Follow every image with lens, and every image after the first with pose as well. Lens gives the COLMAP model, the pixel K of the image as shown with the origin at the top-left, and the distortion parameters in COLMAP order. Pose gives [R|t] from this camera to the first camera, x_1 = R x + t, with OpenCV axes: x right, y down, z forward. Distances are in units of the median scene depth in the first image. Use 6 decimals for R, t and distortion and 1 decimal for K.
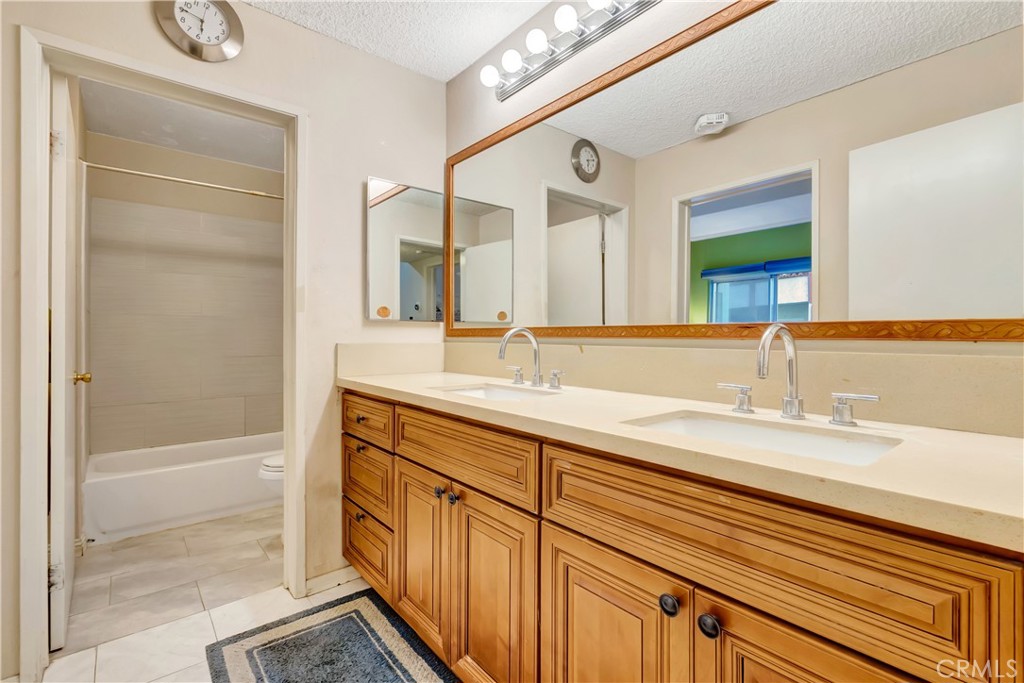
lens RADIAL K [[463.8, 0, 507.9], [0, 463.8, 336.4], [0, 0, 1]] dist [-0.008887, 0.000923]
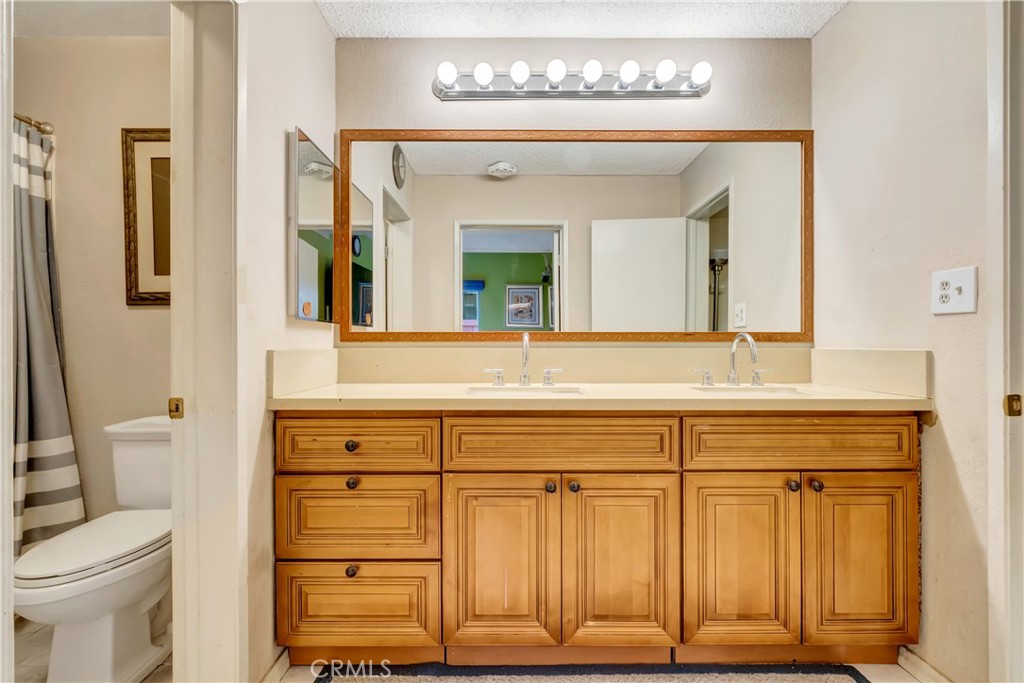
lens RADIAL K [[463.8, 0, 507.7], [0, 463.8, 343.1], [0, 0, 1]] dist [-0.008887, 0.000923]
pose [[0.637772, -0.001531, 0.770224, -0.781051], [0.002034, 0.999998, 0.000303, 0.005875], [-0.770223, 0.001373, 0.637774, 0.308165]]
